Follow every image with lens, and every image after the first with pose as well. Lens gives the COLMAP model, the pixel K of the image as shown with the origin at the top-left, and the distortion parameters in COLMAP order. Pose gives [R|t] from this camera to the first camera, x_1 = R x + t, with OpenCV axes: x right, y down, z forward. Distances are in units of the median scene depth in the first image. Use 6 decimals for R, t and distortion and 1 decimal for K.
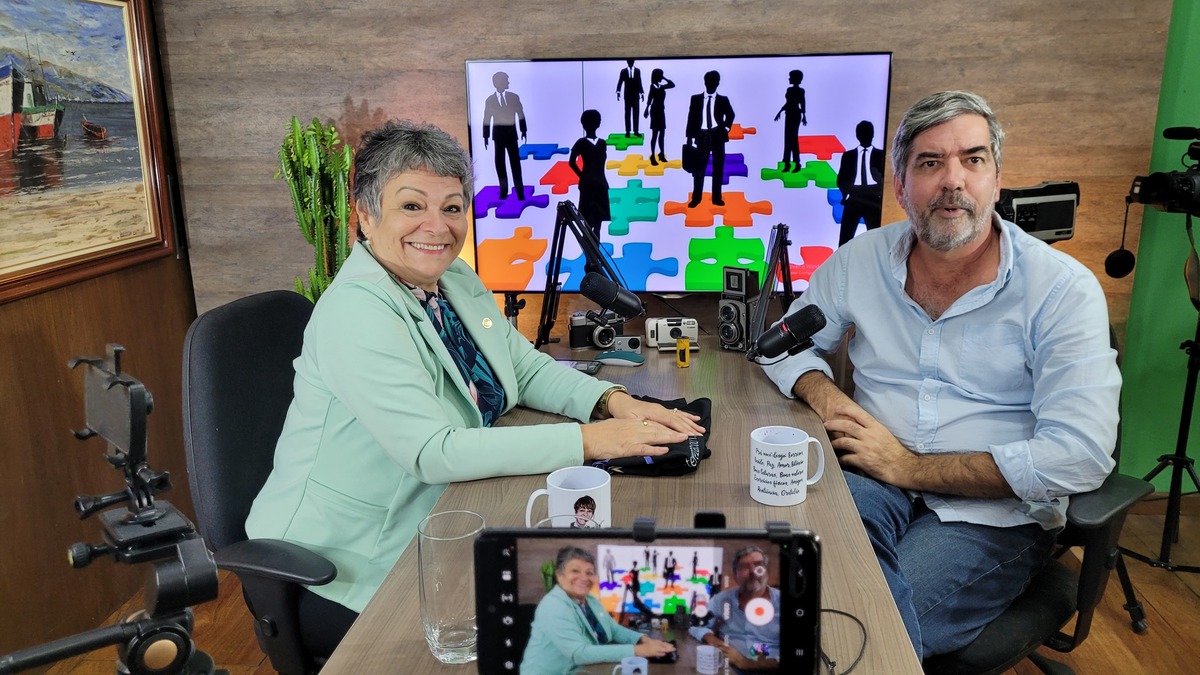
lens RADIAL K [[902.0, 0, 600.0], [0, 902.0, 337.5], [0, 0, 1]] dist [0.055197, -0.057136]
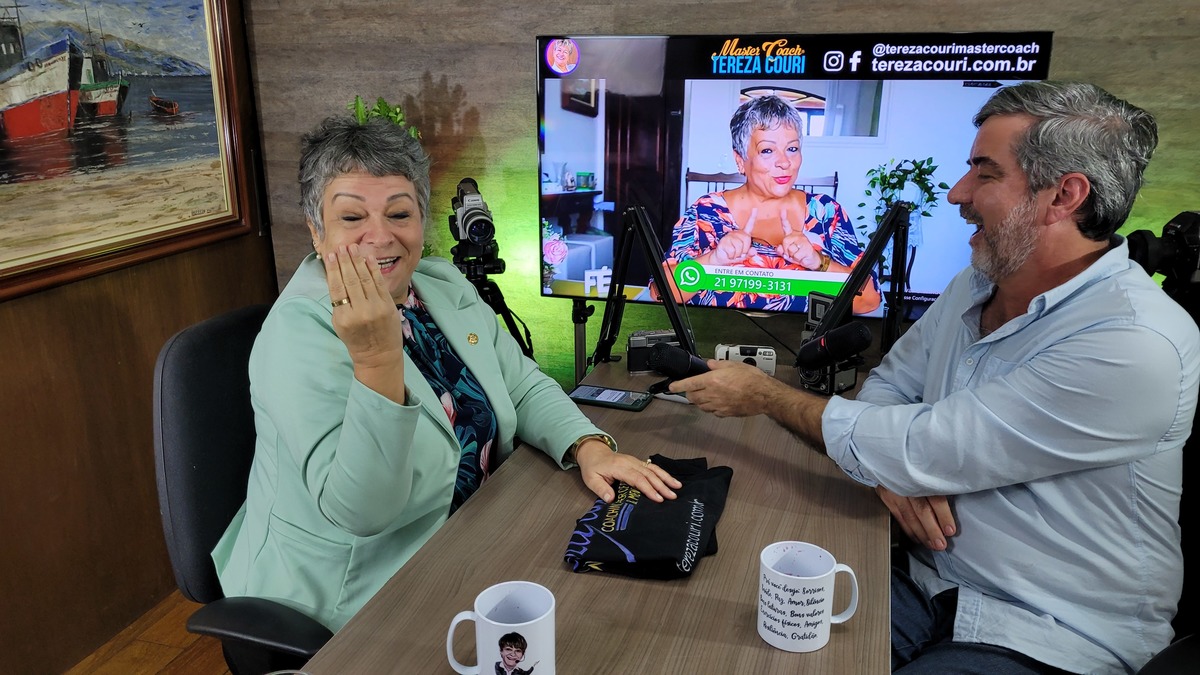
lens RADIAL K [[901.1, 0, 593.3], [0, 901.1, 347.6], [0, 0, 1]] dist [0.050971, -0.054404]
pose [[0.980555, 0.072774, -0.182253, 0.084038], [-0.061741, 0.995941, 0.065500, -0.060324], [0.186280, -0.052974, 0.981068, 0.118970]]
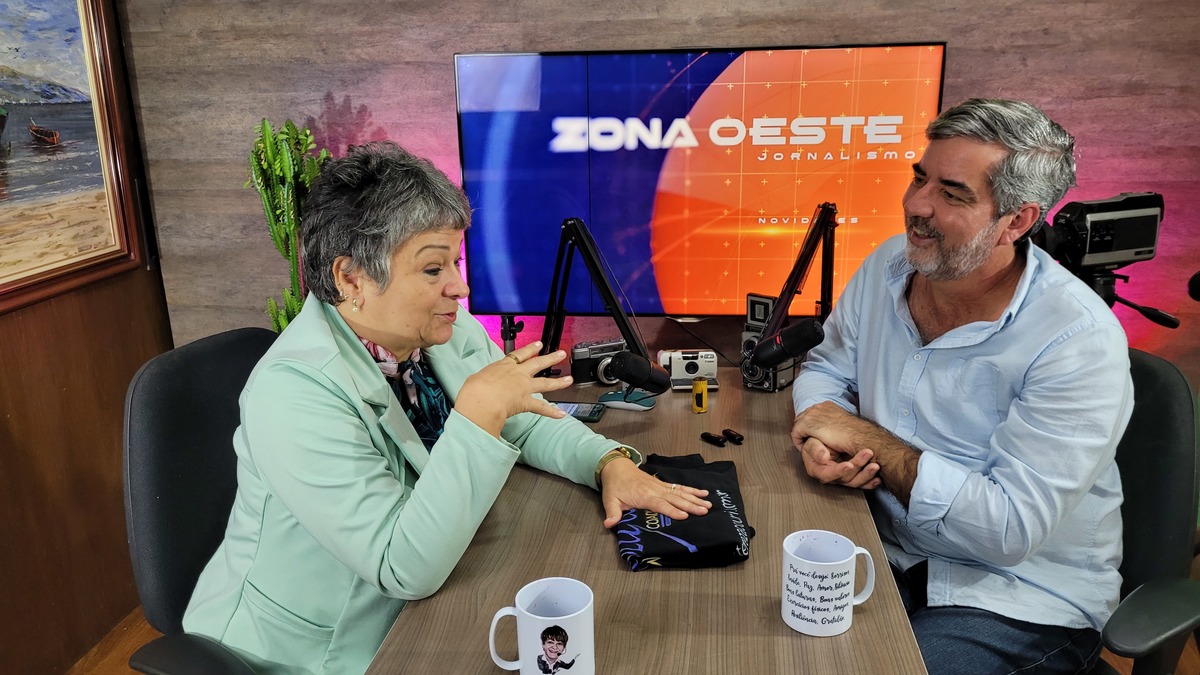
lens RADIAL K [[905.7, 0, 588.7], [0, 905.7, 341.1], [0, 0, 1]] dist [0.048731, -0.051697]
pose [[0.999488, 0.003519, -0.031790, 0.010389], [-0.002426, 0.999406, 0.034376, -0.054584], [0.031892, -0.034281, 0.998903, 0.105567]]
